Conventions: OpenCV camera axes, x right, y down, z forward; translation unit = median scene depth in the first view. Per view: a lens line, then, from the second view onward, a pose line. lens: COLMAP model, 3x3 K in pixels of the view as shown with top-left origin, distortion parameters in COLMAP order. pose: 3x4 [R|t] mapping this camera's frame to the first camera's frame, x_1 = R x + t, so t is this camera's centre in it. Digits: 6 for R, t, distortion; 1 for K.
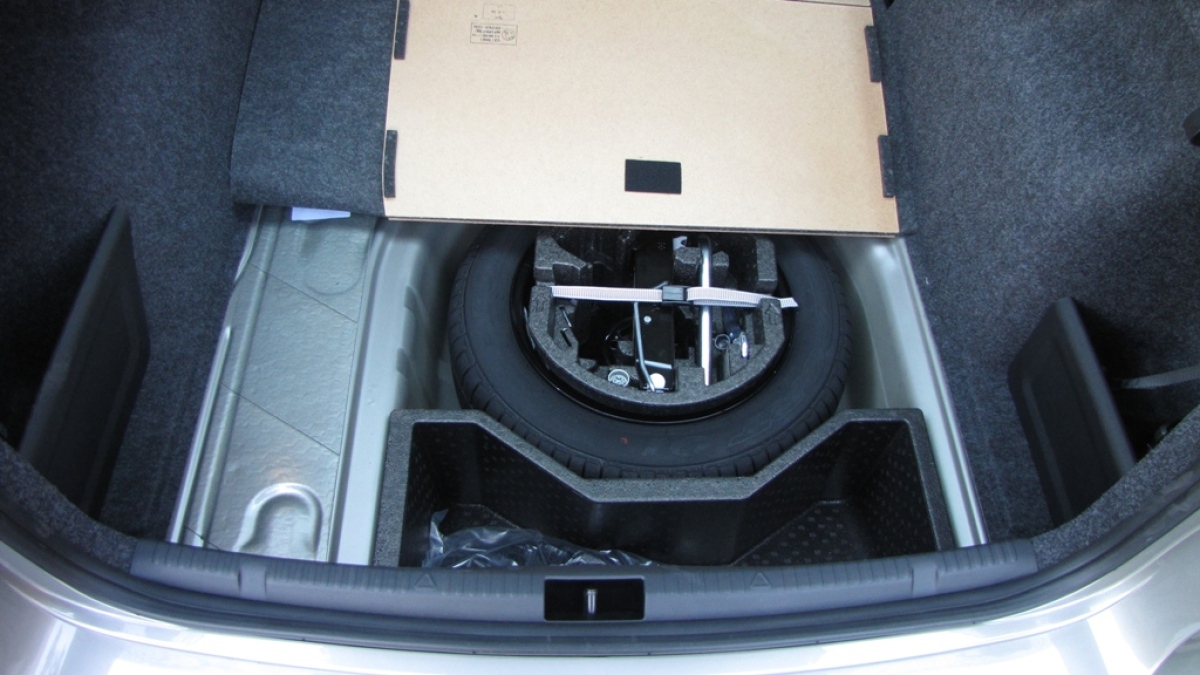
lens RADIAL K [[1033.4, 0, 600.0], [0, 1033.4, 337.5], [0, 0, 1]] dist [-0.066470, 0.000398]
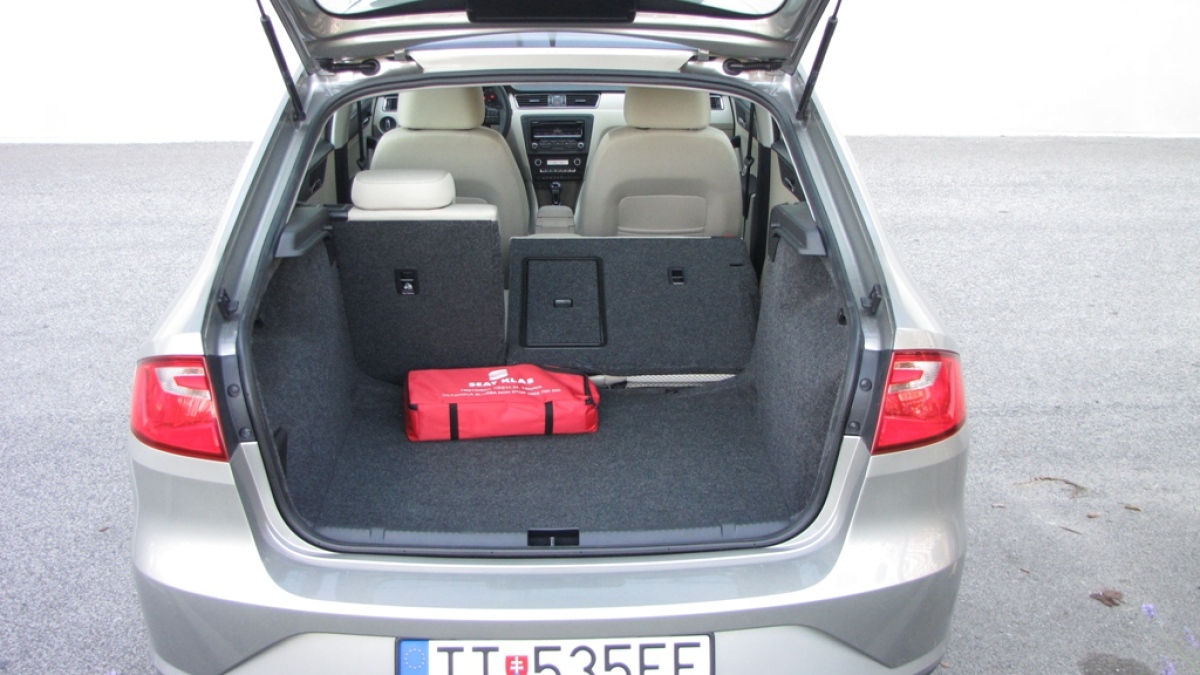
lens RADIAL K [[1482.7, 0, 600.0], [0, 1482.7, 337.5], [0, 0, 1]] dist [-0.066763, -0.000826]
pose [[0.999323, -0.035988, -0.007694, 0.090796], [0.026222, 0.842997, -0.537279, 1.120596], [0.025822, 0.536713, 0.843370, -1.201217]]
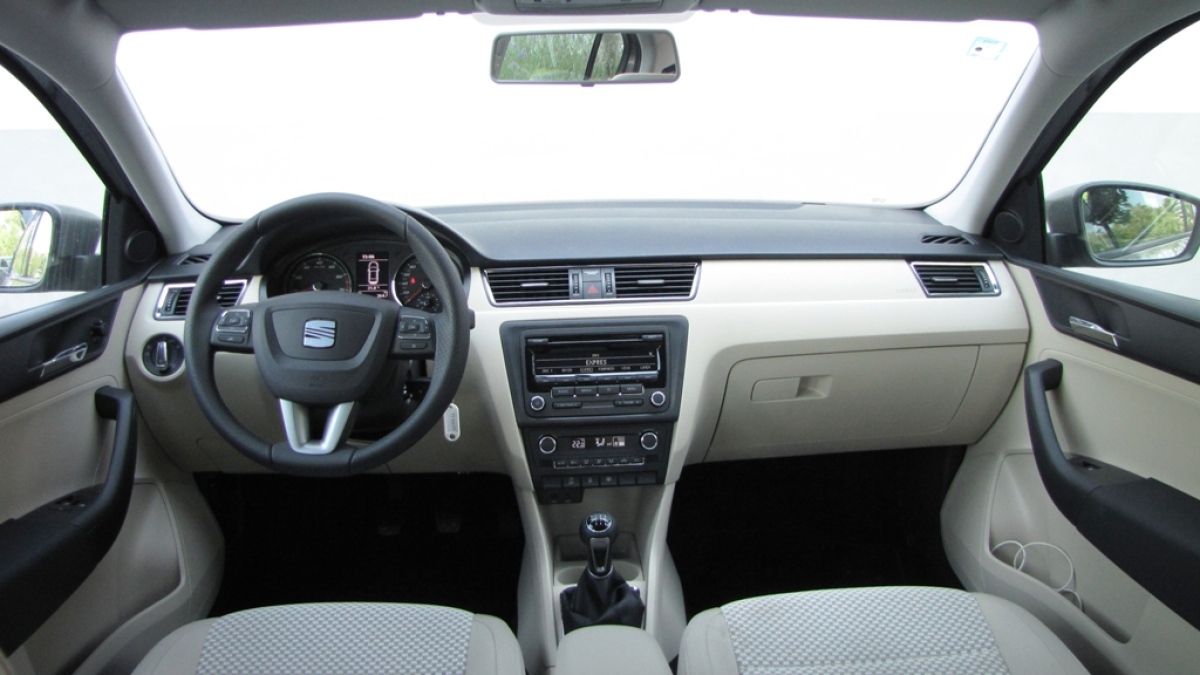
lens RADIAL K [[1033.4, 0, 600.0], [0, 1033.4, 337.5], [0, 0, 1]] dist [-0.066470, 0.000398]
pose [[0.998174, -0.059800, 0.008555, -0.052282], [0.052475, 0.788174, -0.613212, -1.074399], [0.029927, 0.612541, 0.789872, 1.240661]]
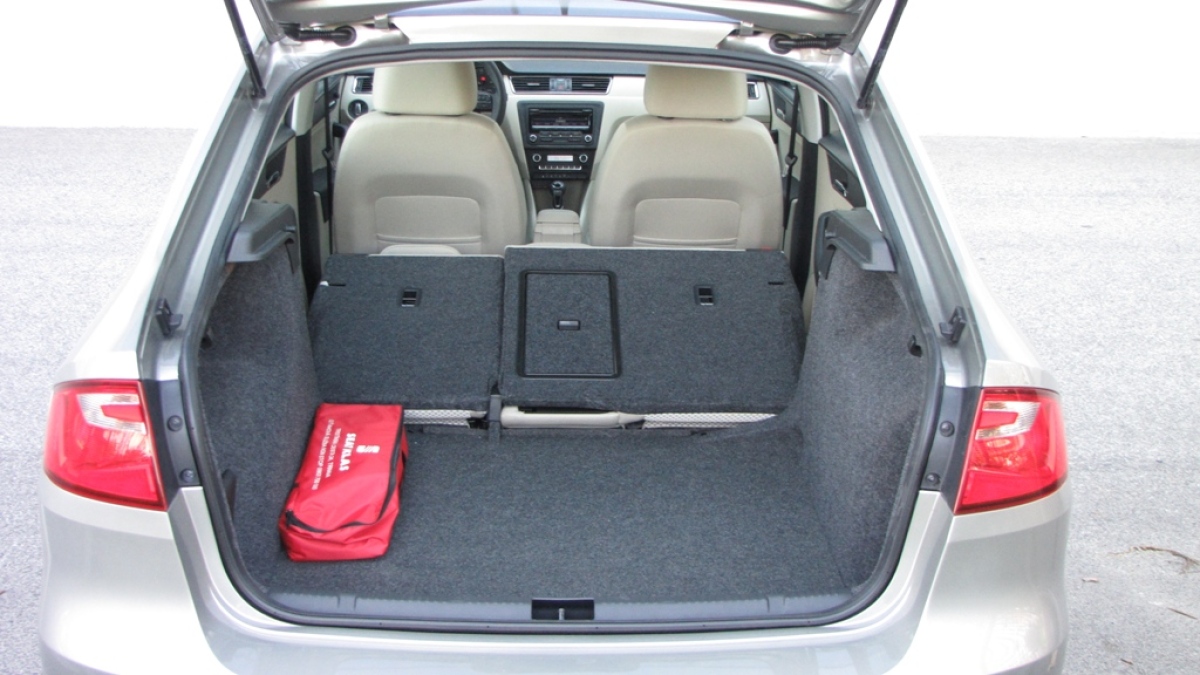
lens RADIAL K [[1744.5, 0, 599.3], [0, 1744.5, 316.3], [0, 0, 1]] dist [0.028353, 0.168183]
pose [[0.999801, -0.019655, -0.003372, 0.054251], [0.014349, 0.826439, -0.562843, 1.089096], [0.013849, 0.562683, 0.826557, -1.144171]]
